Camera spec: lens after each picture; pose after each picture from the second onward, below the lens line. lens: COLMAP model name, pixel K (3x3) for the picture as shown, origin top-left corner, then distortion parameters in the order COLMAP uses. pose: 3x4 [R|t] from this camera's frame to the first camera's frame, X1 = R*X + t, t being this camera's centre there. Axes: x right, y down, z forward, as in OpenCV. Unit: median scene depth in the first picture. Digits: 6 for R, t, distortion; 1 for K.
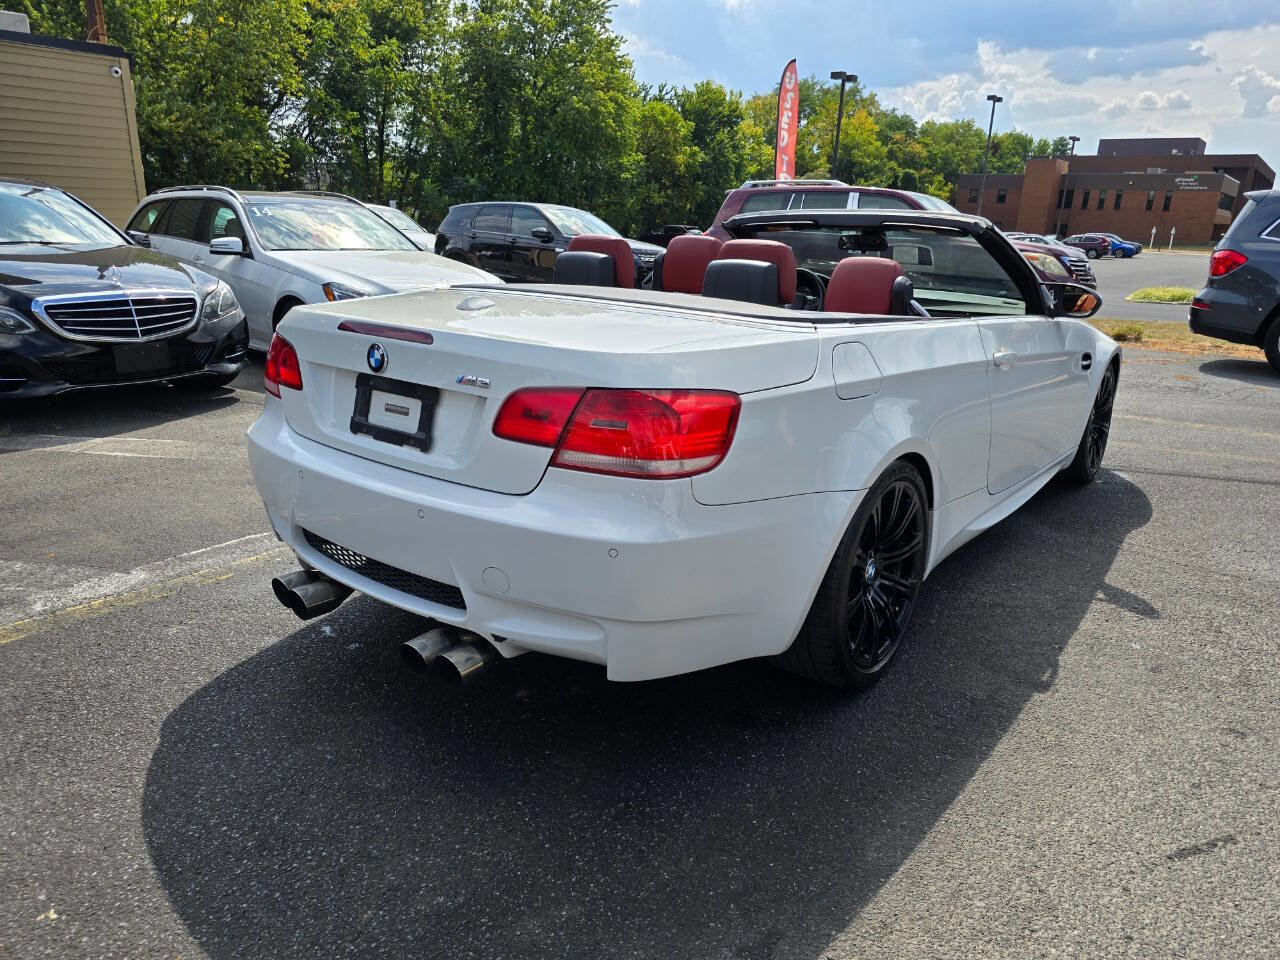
lens RADIAL K [[853.9, 0, 605.2], [0, 853.9, 521.9], [0, 0, 1]] dist [0.043976, -0.035517]
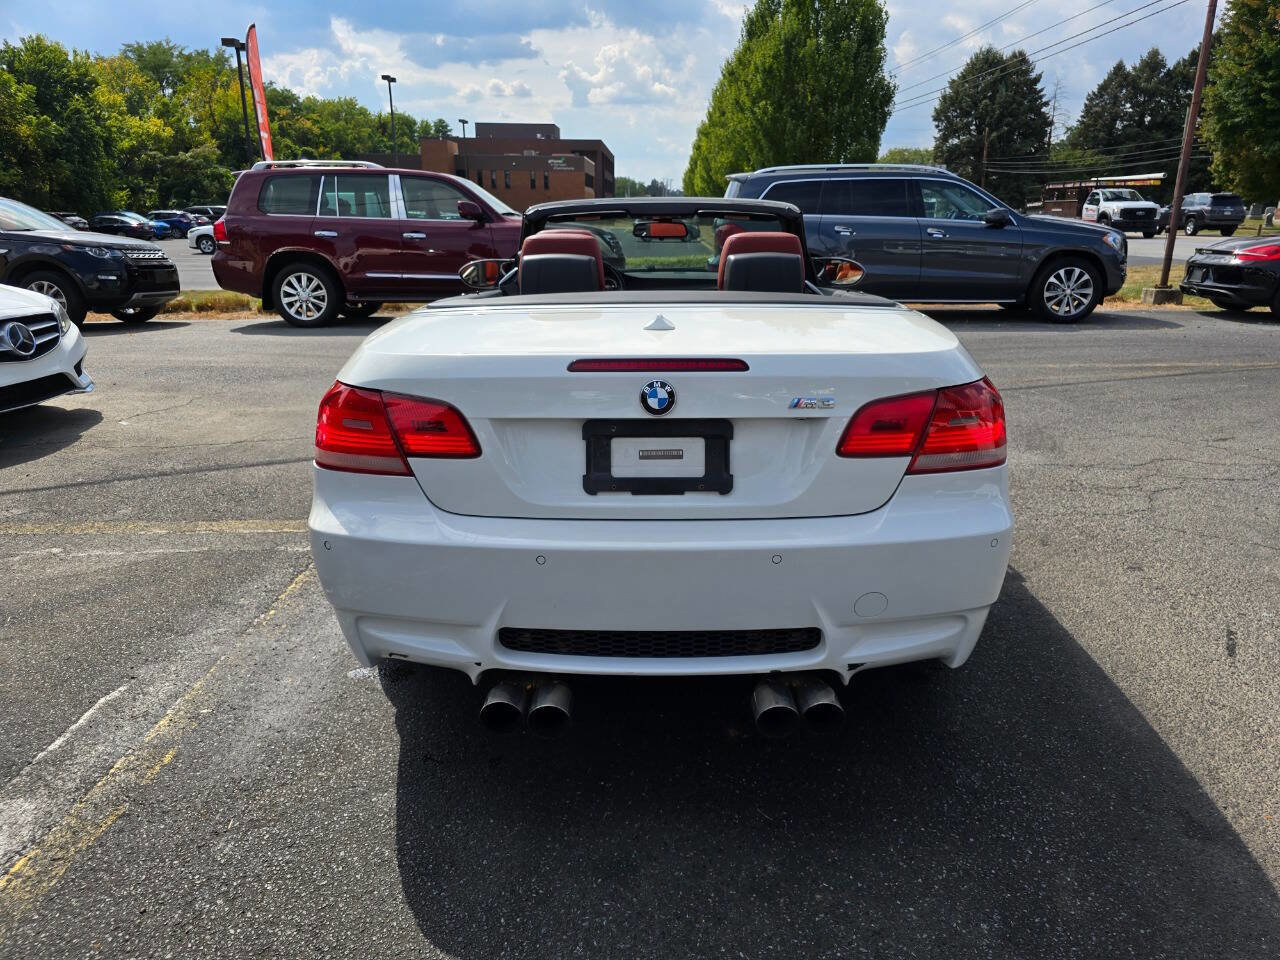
lens RADIAL K [[873.8, 0, 648.4], [0, 873.8, 537.4], [0, 0, 1]] dist [0.040739, -0.034766]
pose [[0.787978, -0.241455, 0.566384, -0.677275], [0.225417, 0.969163, 0.099553, -0.124406], [-0.572956, 0.049227, 0.818107, 0.268042]]
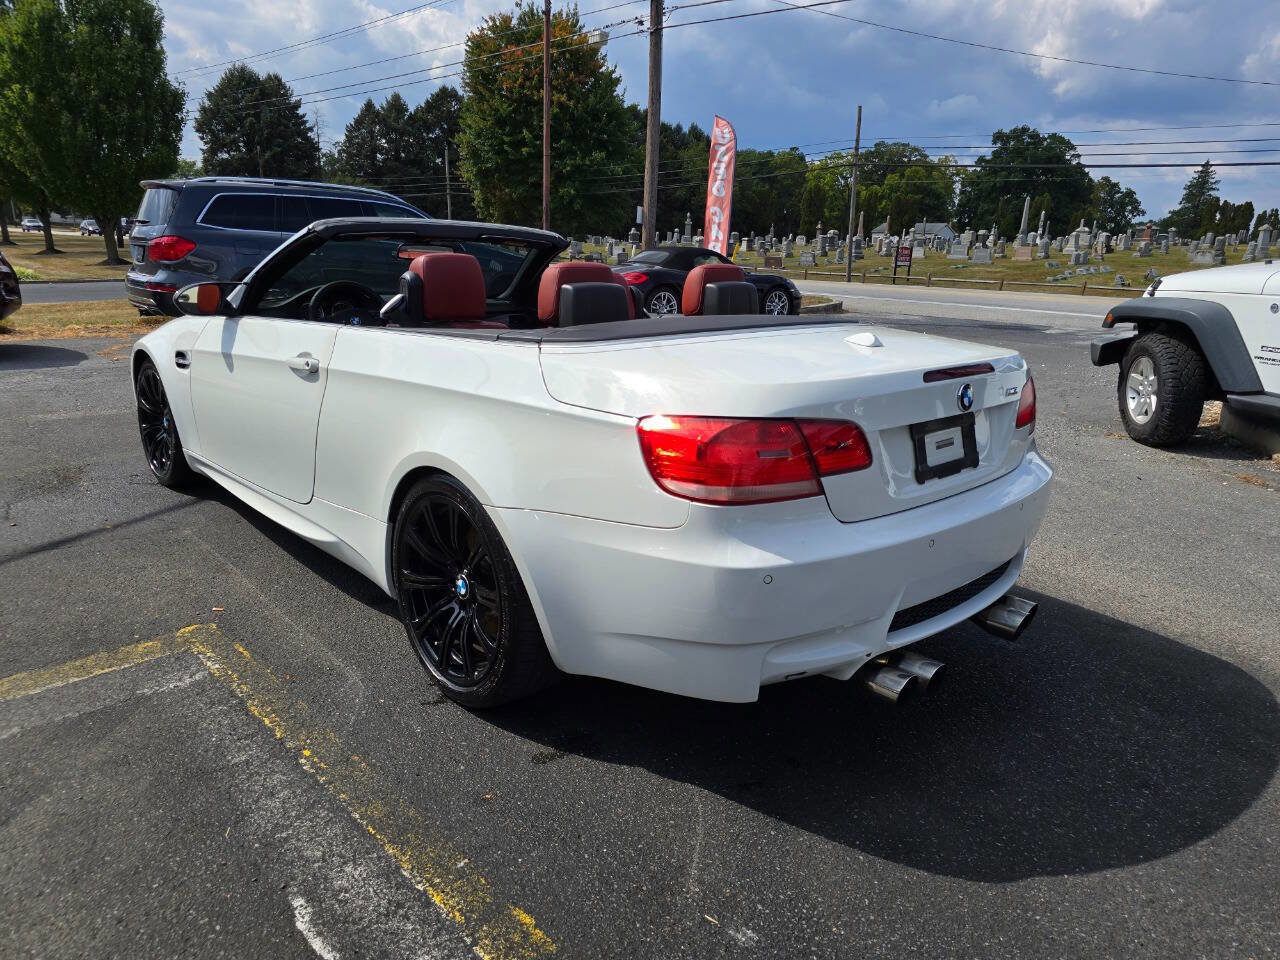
lens RADIAL K [[879.7, 0, 664.3], [0, 879.7, 511.4], [0, 0, 1]] dist [0.045608, -0.032755]
pose [[0.113401, -0.308635, 0.944396, -1.192121], [0.293723, 0.918456, 0.264888, -0.395941], [-0.949140, 0.247352, 0.194807, 1.008650]]
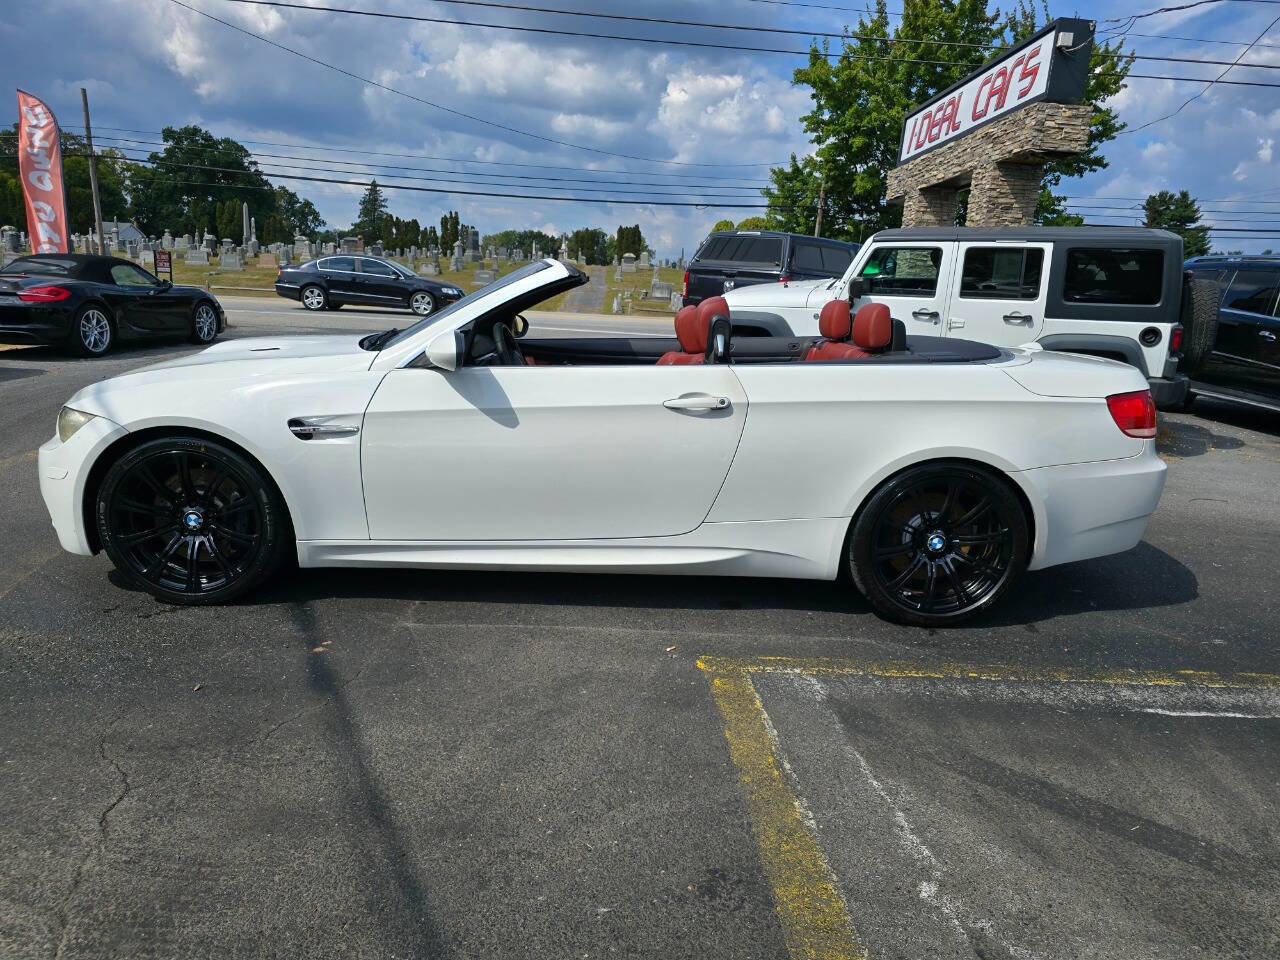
lens RADIAL K [[887.0, 0, 644.5], [0, 887.0, 521.3], [0, 0, 1]] dist [0.048519, -0.044891]
pose [[-0.682552, -0.243875, 0.688947, -0.921279], [0.177098, 0.859394, 0.479665, -0.932038], [-0.709055, 0.449408, -0.543391, 2.610582]]
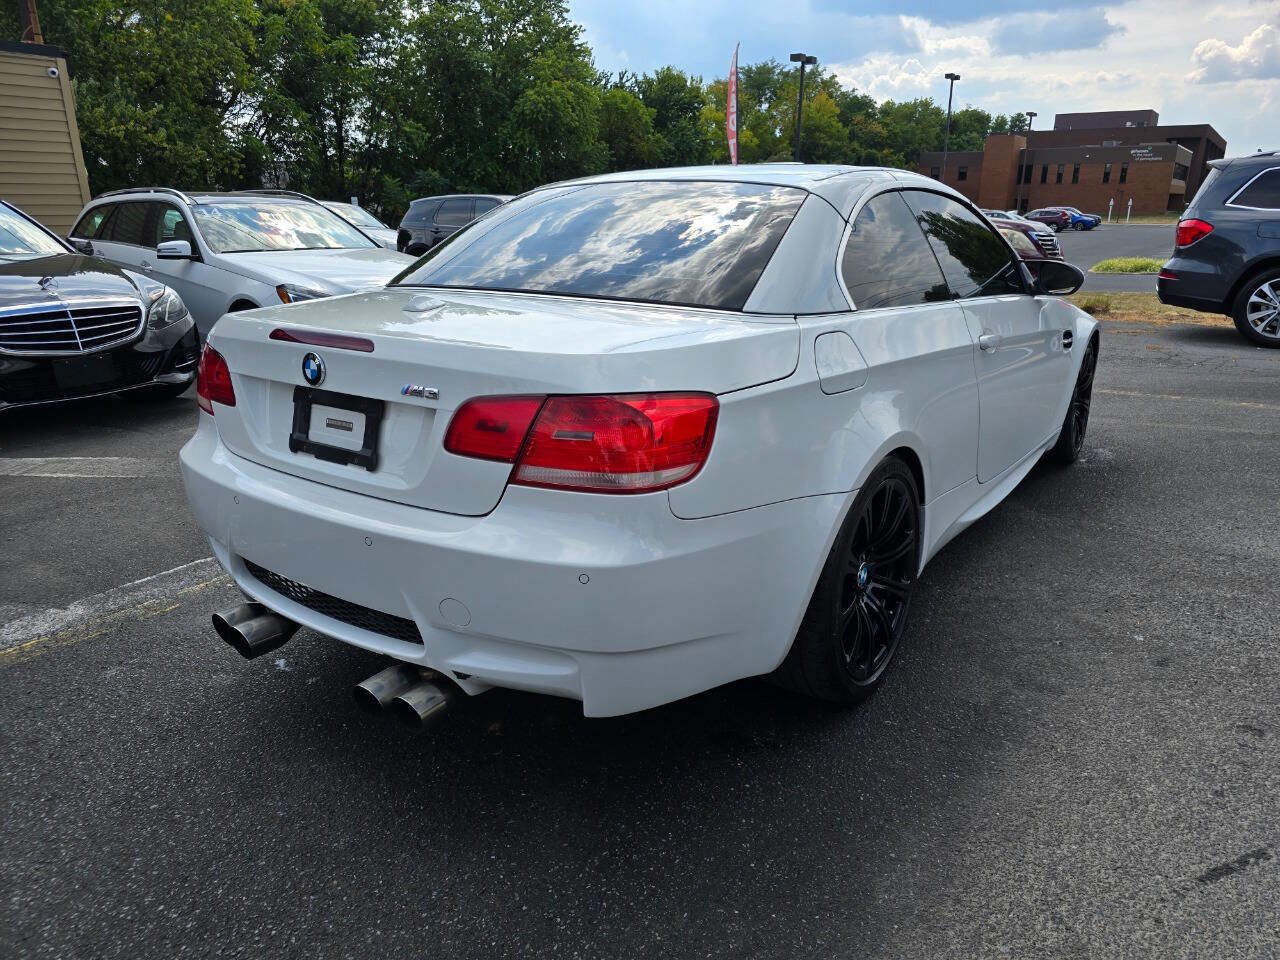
lens RADIAL K [[856.1, 0, 614.3], [0, 856.1, 520.3], [0, 0, 1]] dist [0.034585, -0.025517]
pose [[0.998408, -0.045473, 0.033383, 0.010506], [0.045171, 0.998932, 0.009749, -0.023330], [-0.033791, -0.008226, 0.999395, 0.073054]]
